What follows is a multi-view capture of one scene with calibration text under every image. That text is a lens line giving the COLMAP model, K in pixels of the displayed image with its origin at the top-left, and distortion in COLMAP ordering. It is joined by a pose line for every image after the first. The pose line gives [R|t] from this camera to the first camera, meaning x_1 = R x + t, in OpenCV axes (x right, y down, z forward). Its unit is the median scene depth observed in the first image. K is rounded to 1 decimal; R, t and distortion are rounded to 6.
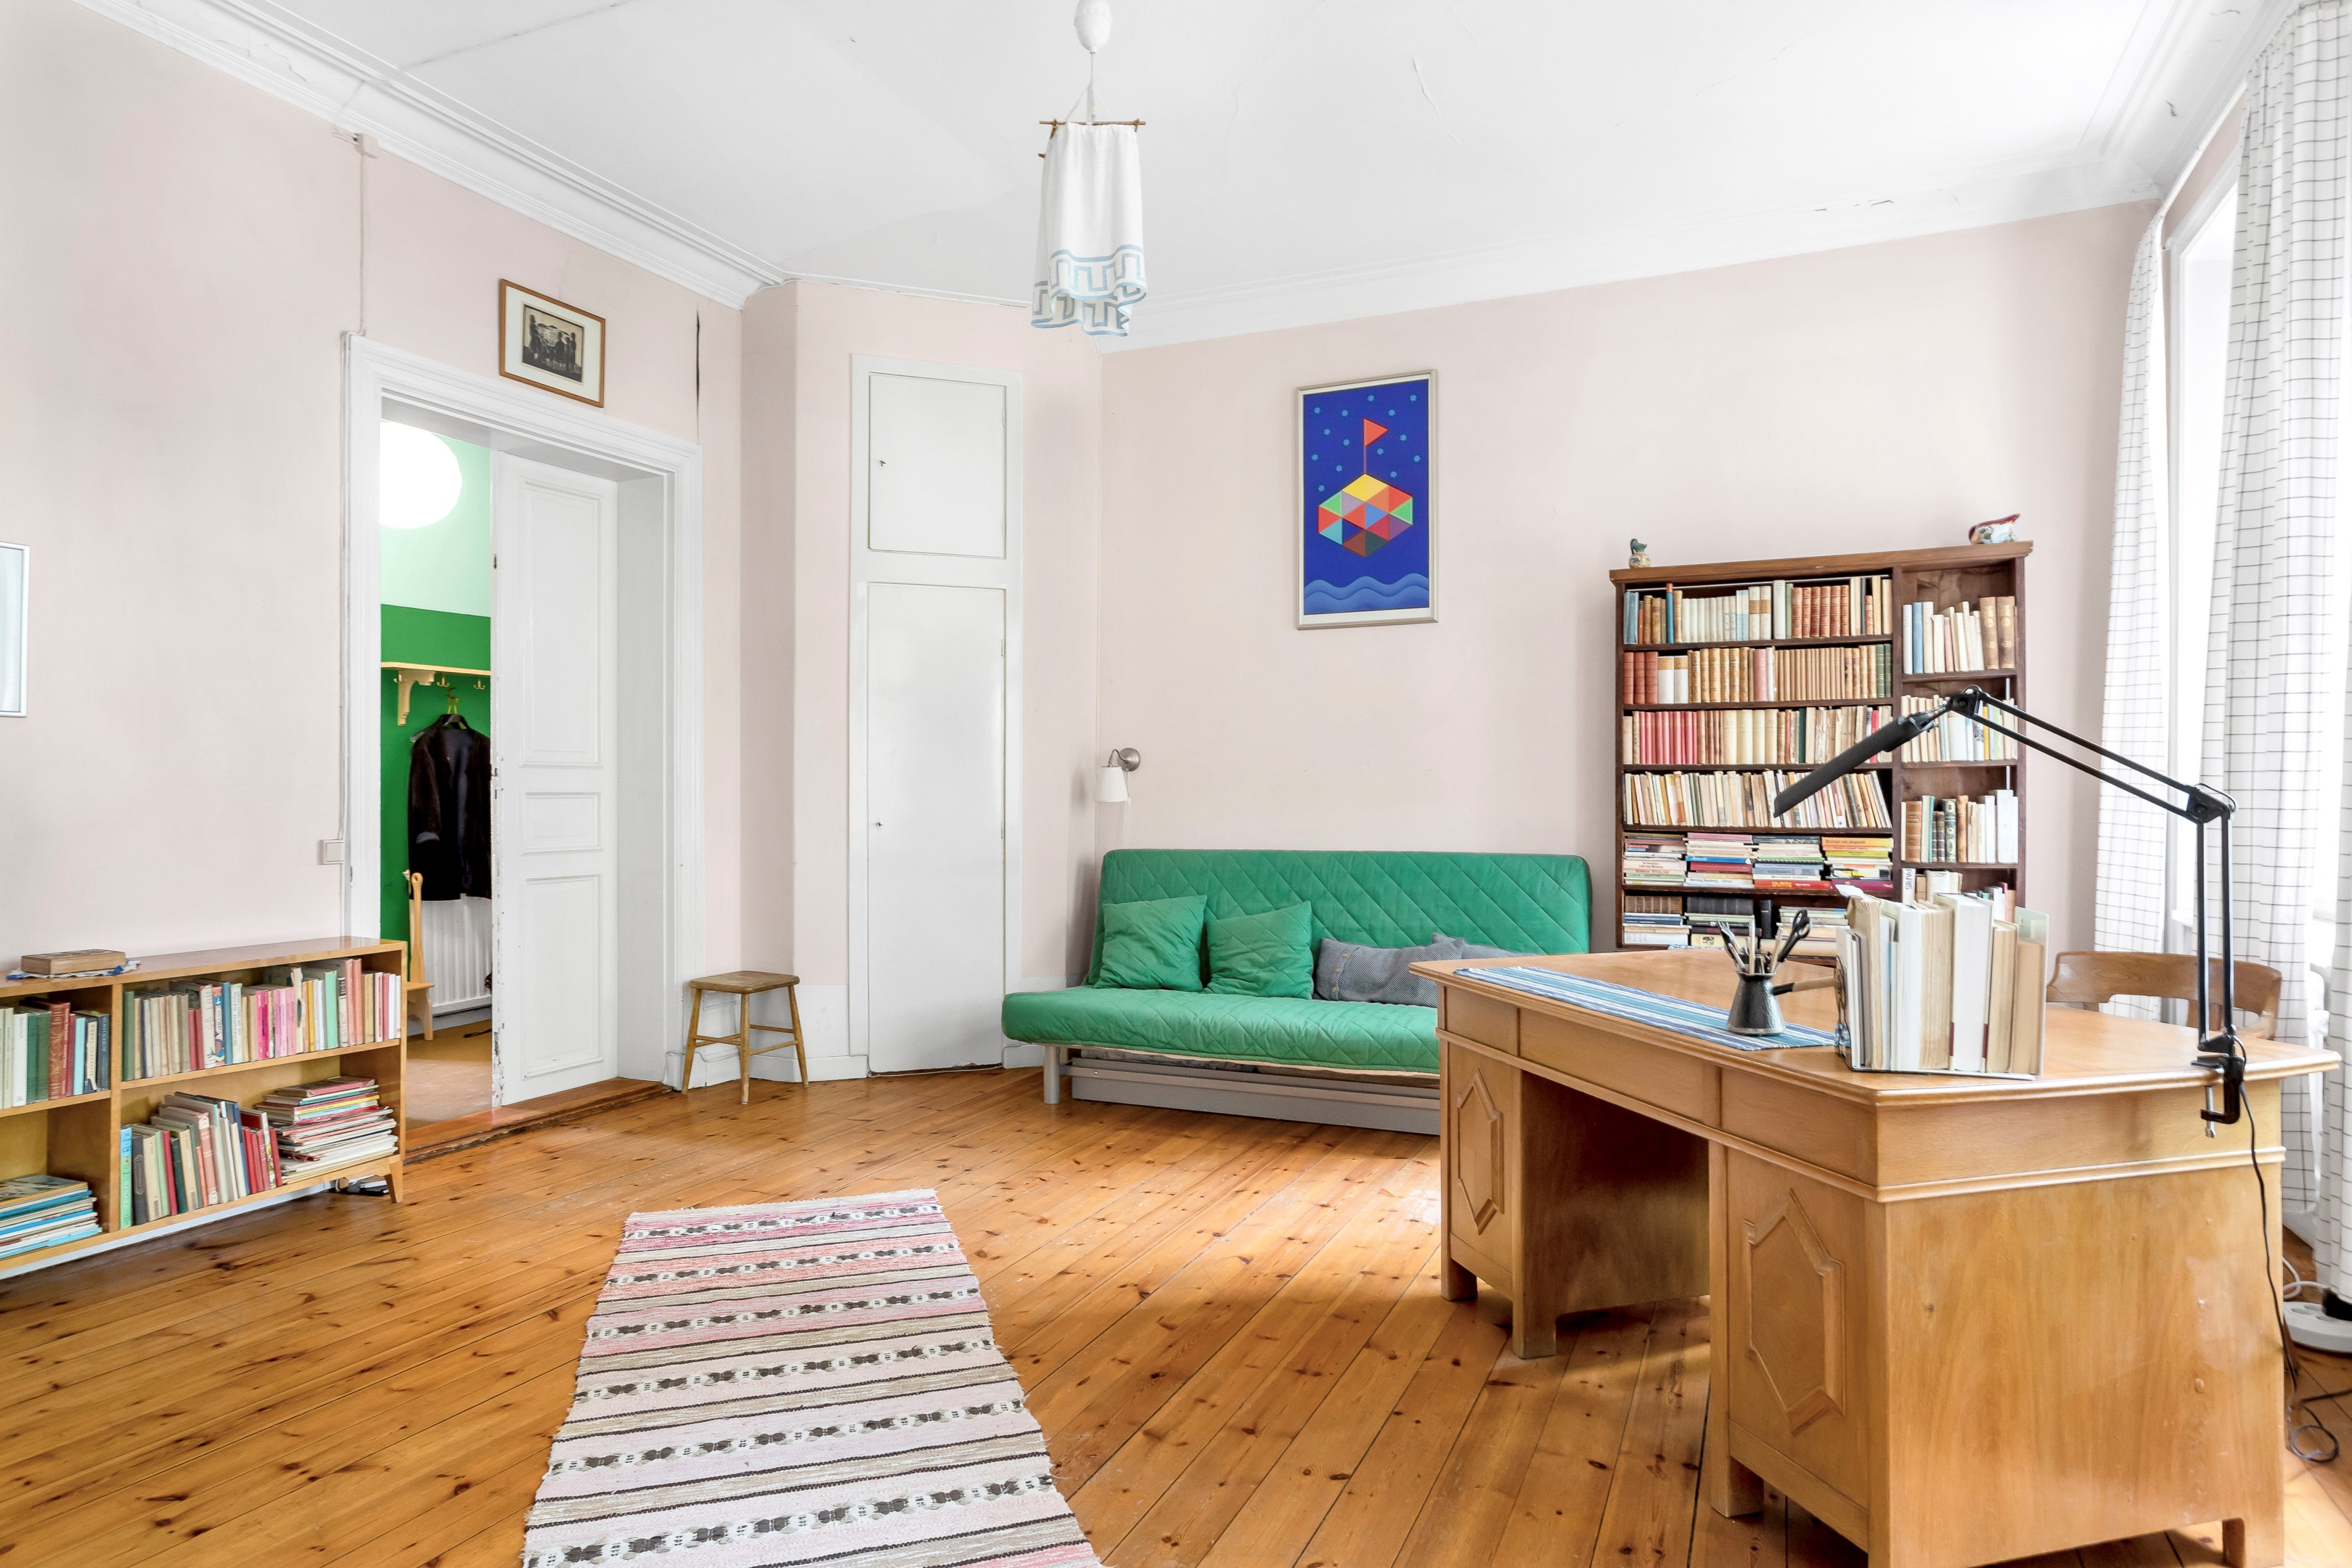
lens RADIAL K [[1335.8, 0, 1176.0], [0, 1335.8, 784.0], [0, 0, 1]] dist [-0.001255, -0.000286]
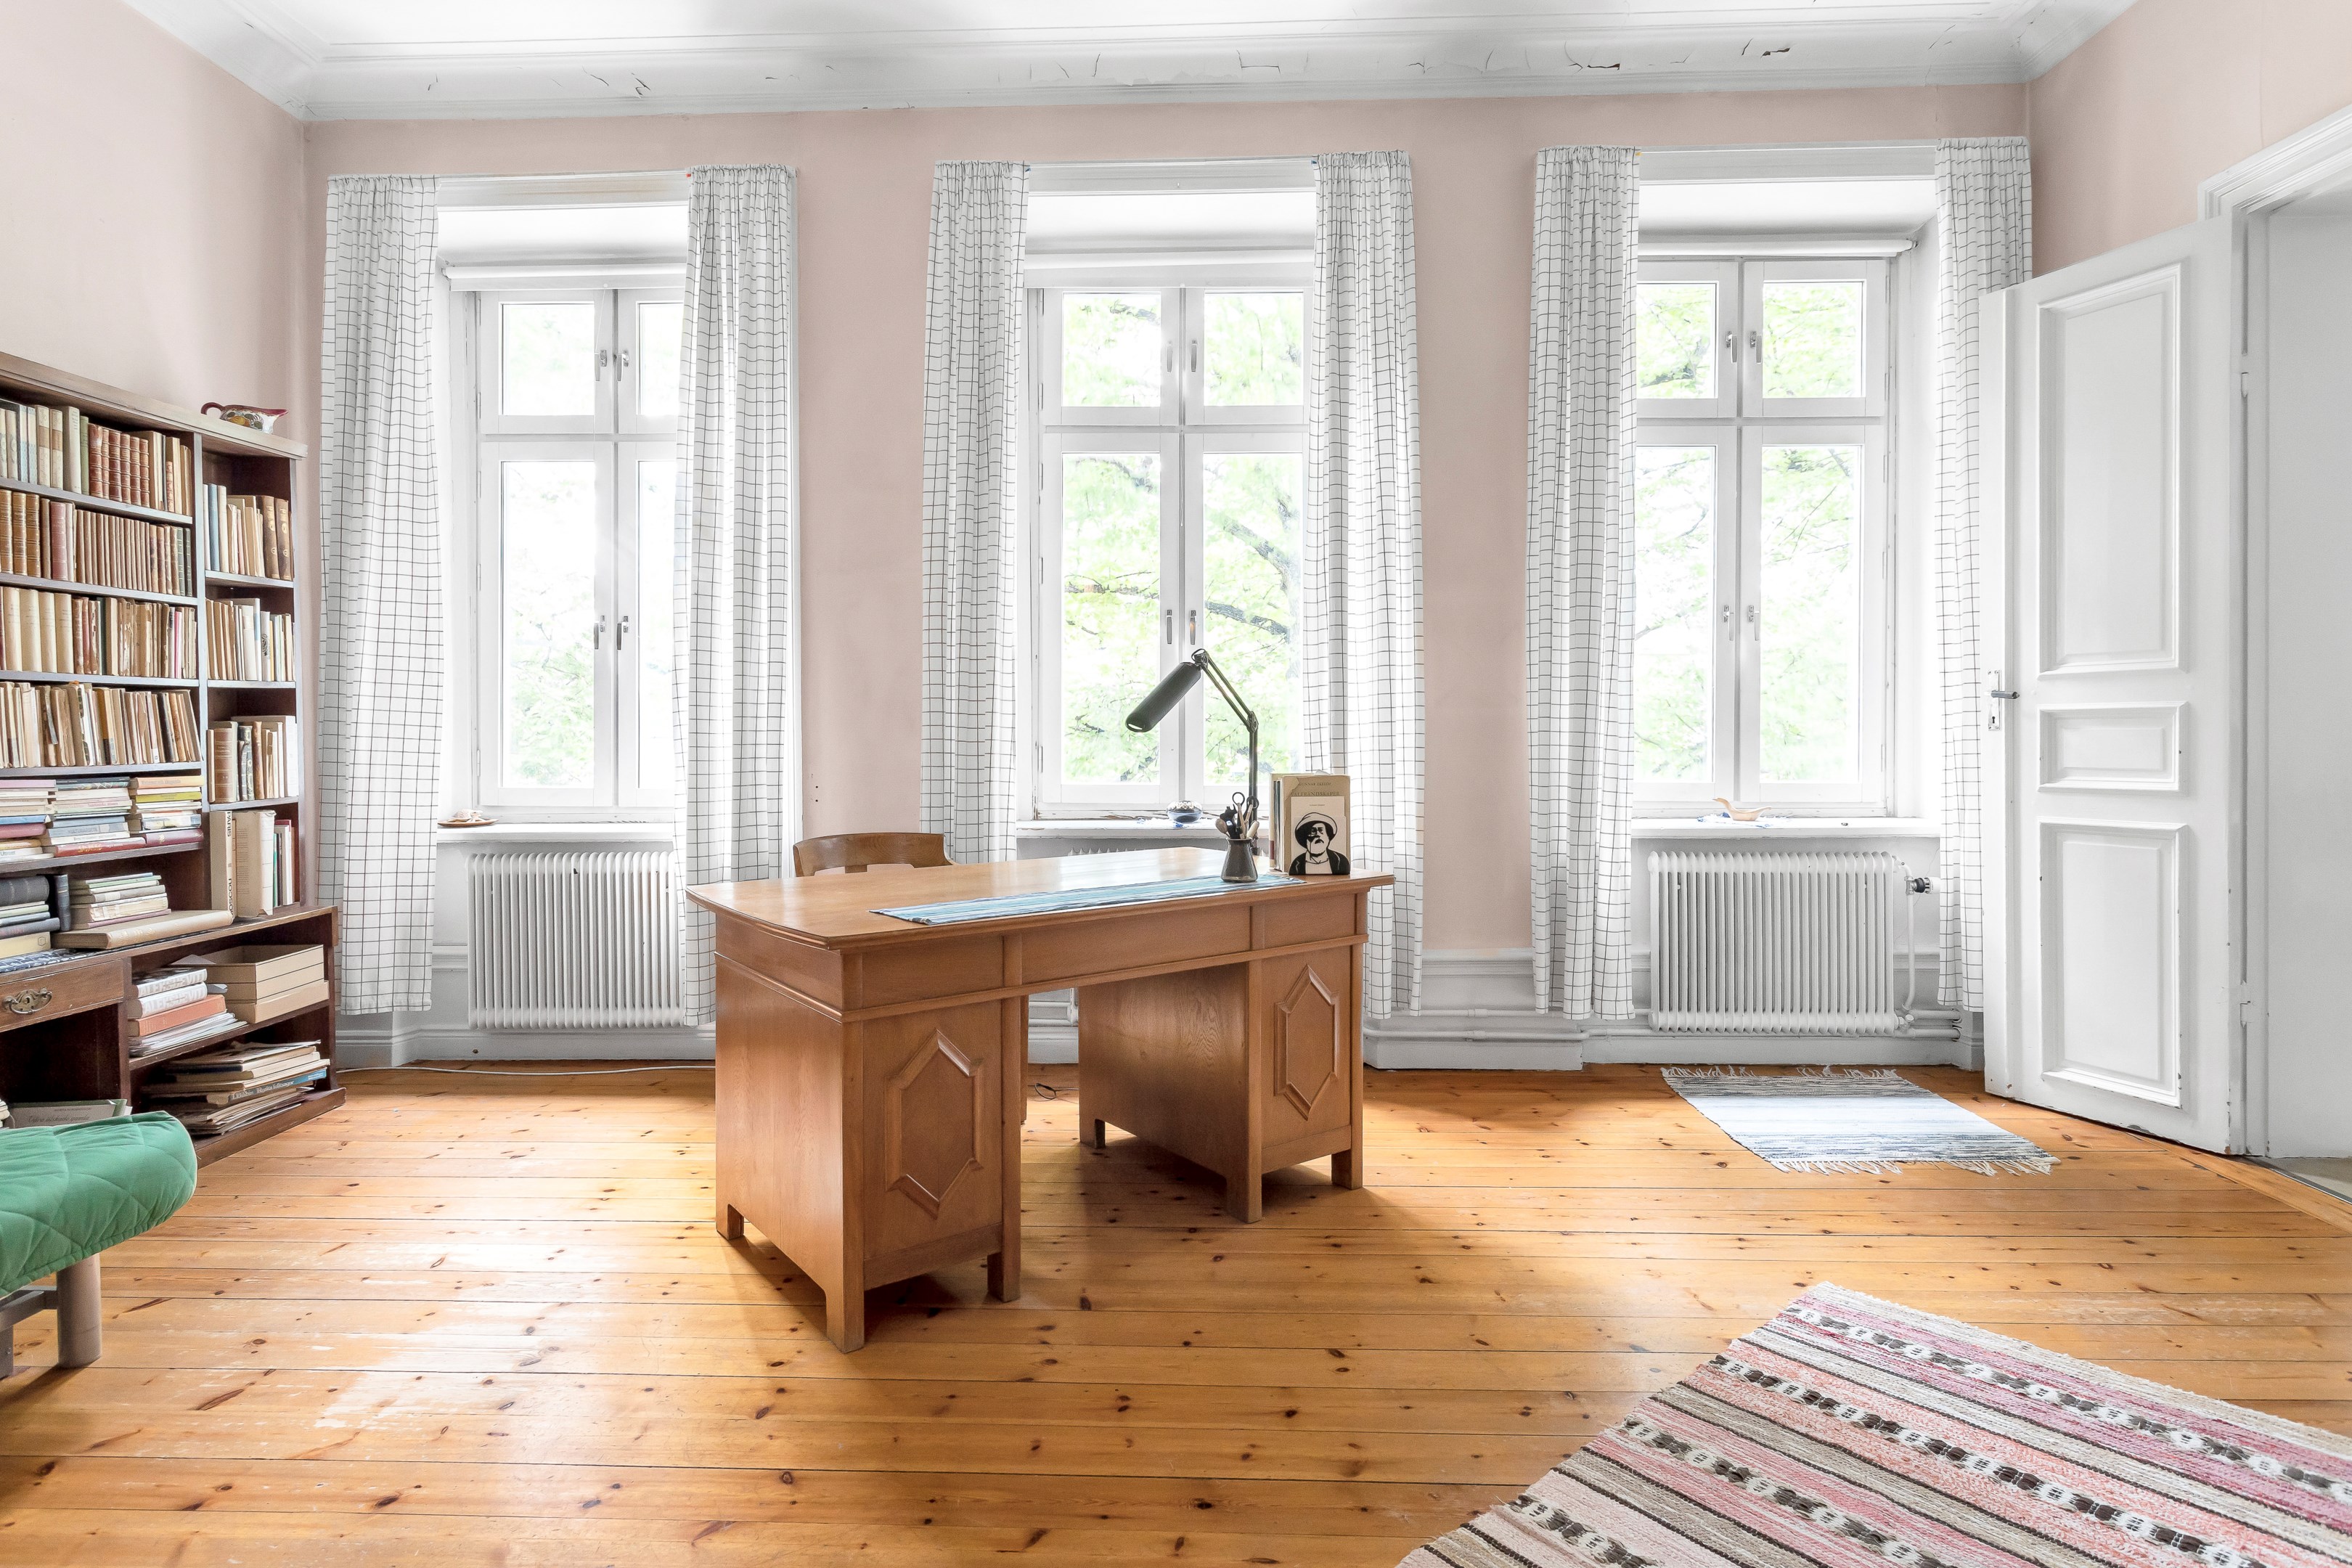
lens RADIAL K [[1277.3, 0, 1161.3], [0, 1277.3, 737.4], [0, 0, 1]] dist [0.001911, 0.000621]
pose [[-0.374474, -0.002657, 0.927234, -0.588899], [-0.004856, 0.999988, 0.000904, 0.022290], [-0.927225, -0.004164, -0.374482, 1.162737]]
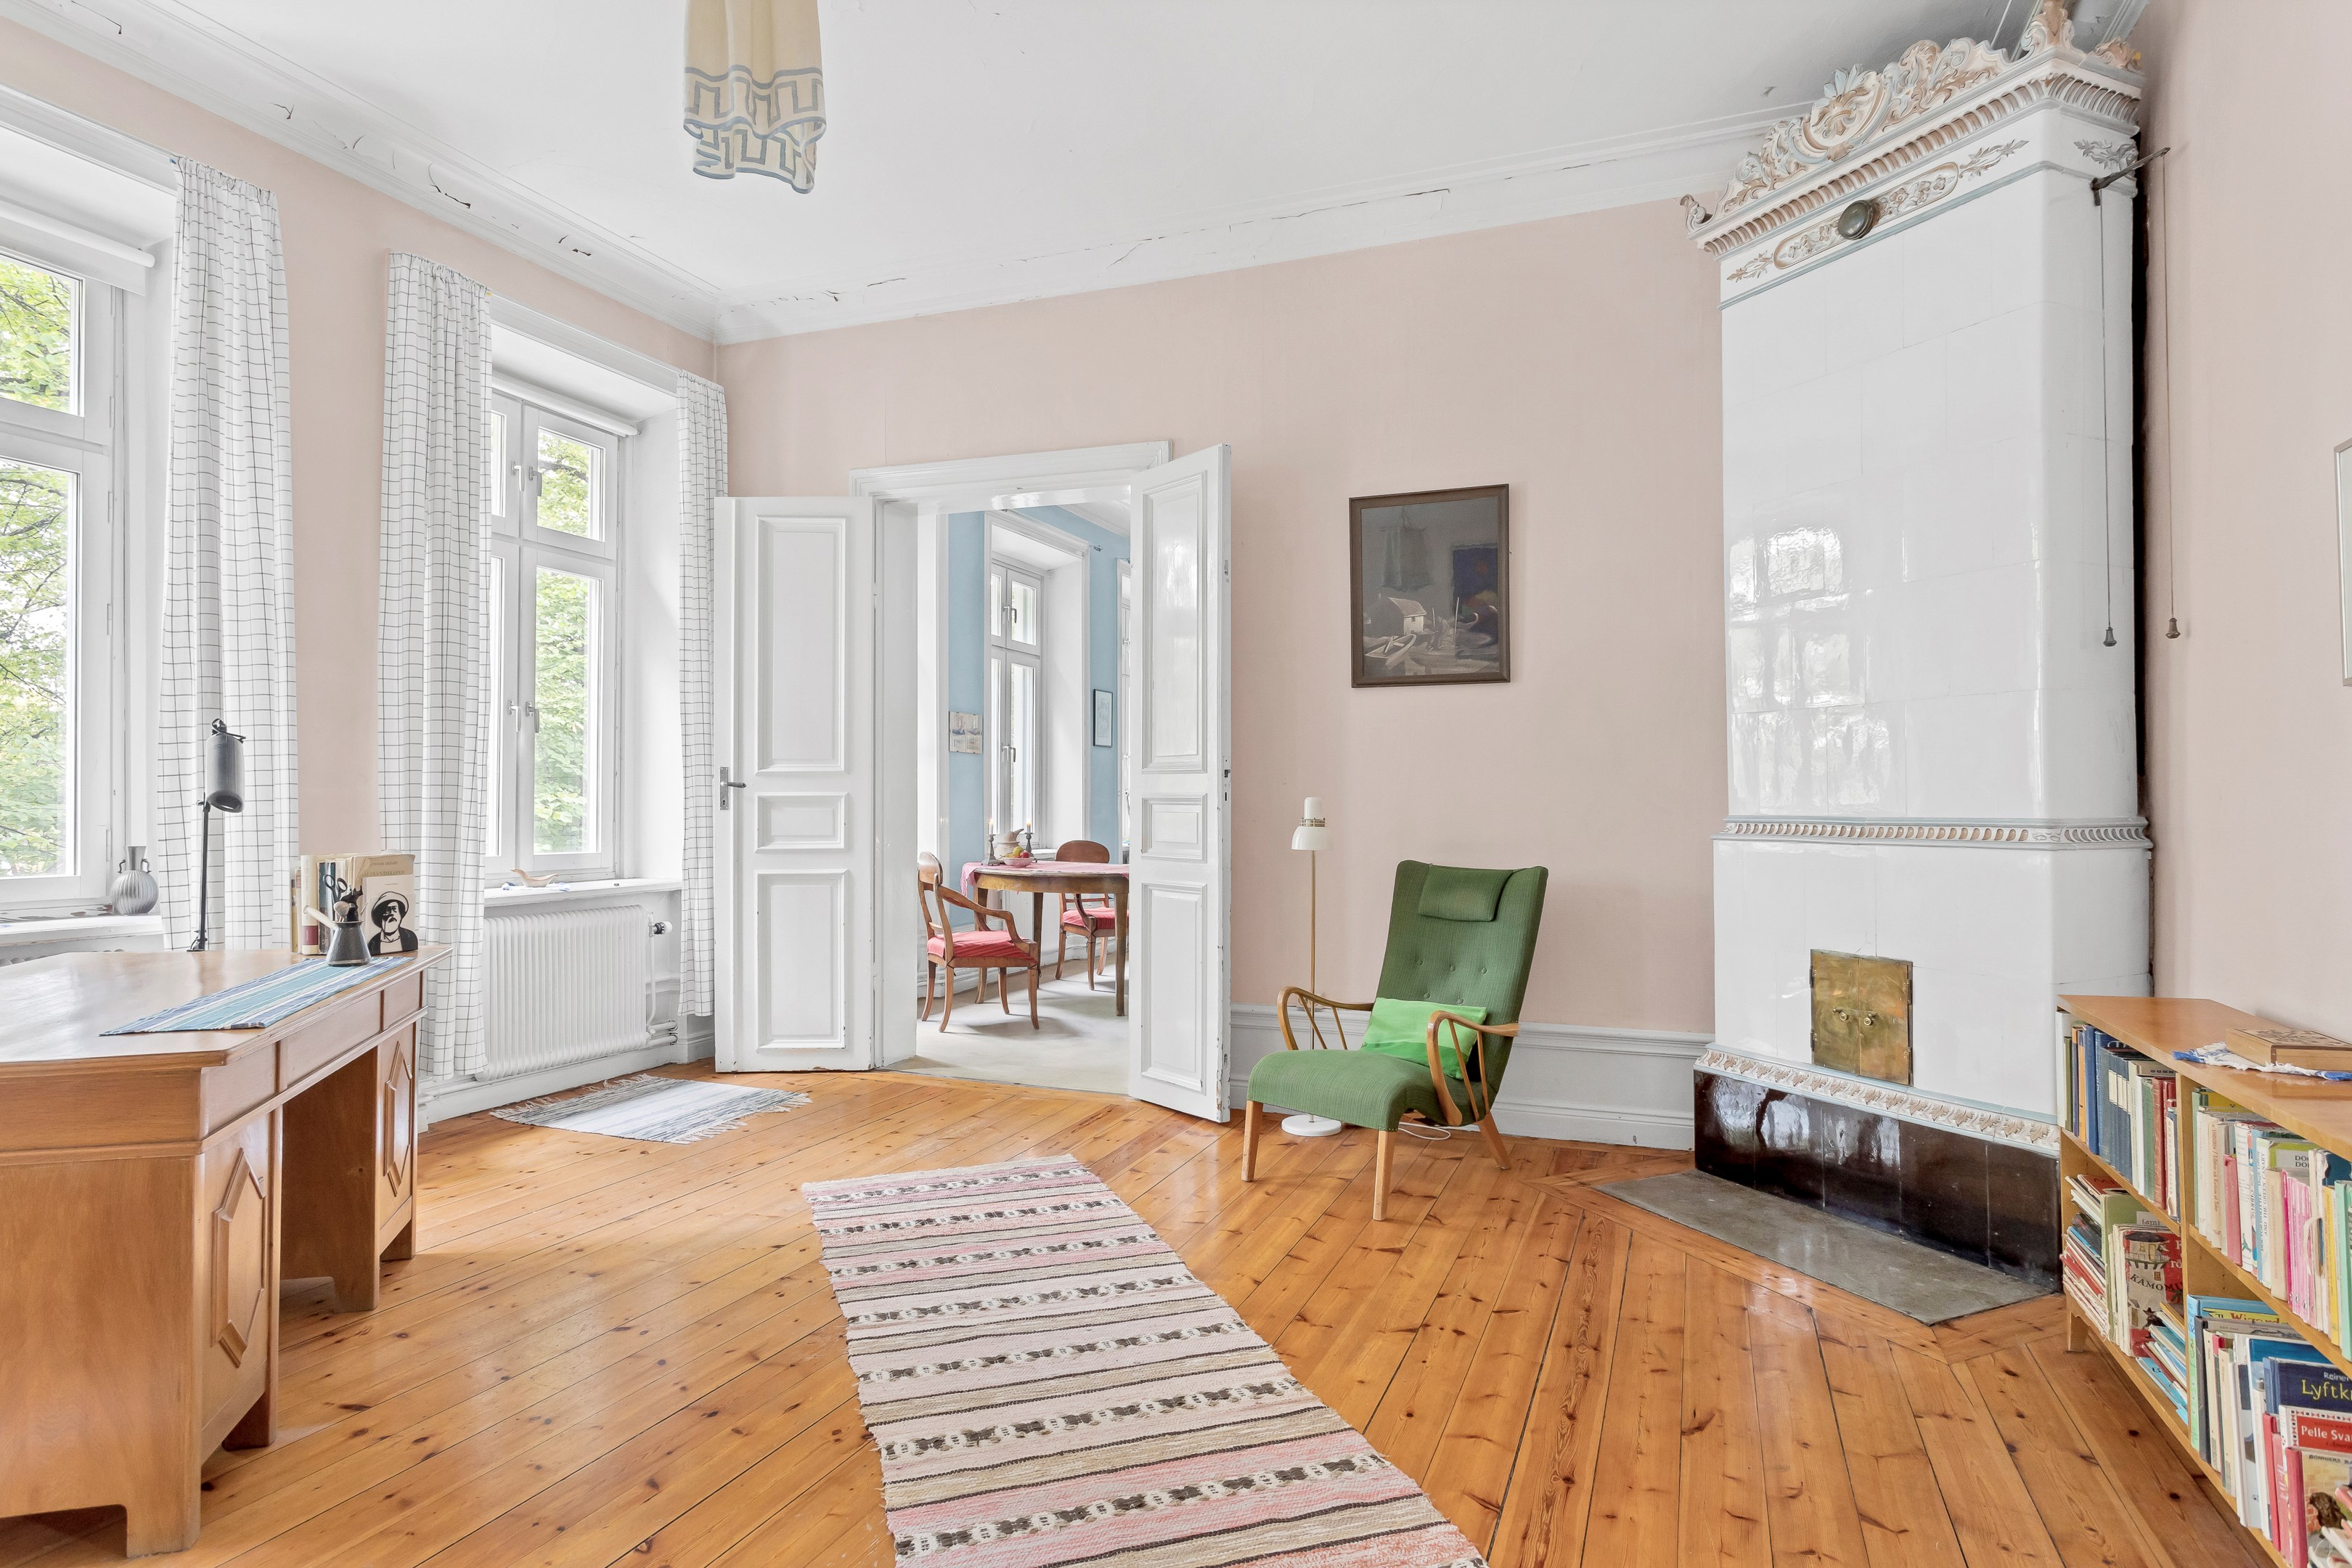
lens RADIAL K [[1306.5, 0, 1176.0], [0, 1306.5, 784.0], [0, 0, 1]] dist [0.006210, 0.001255]
pose [[-0.999210, -0.001514, -0.039718, -0.274475], [-0.000488, 0.999666, -0.025848, 0.023113], [0.039744, -0.025808, -0.998877, 1.756632]]
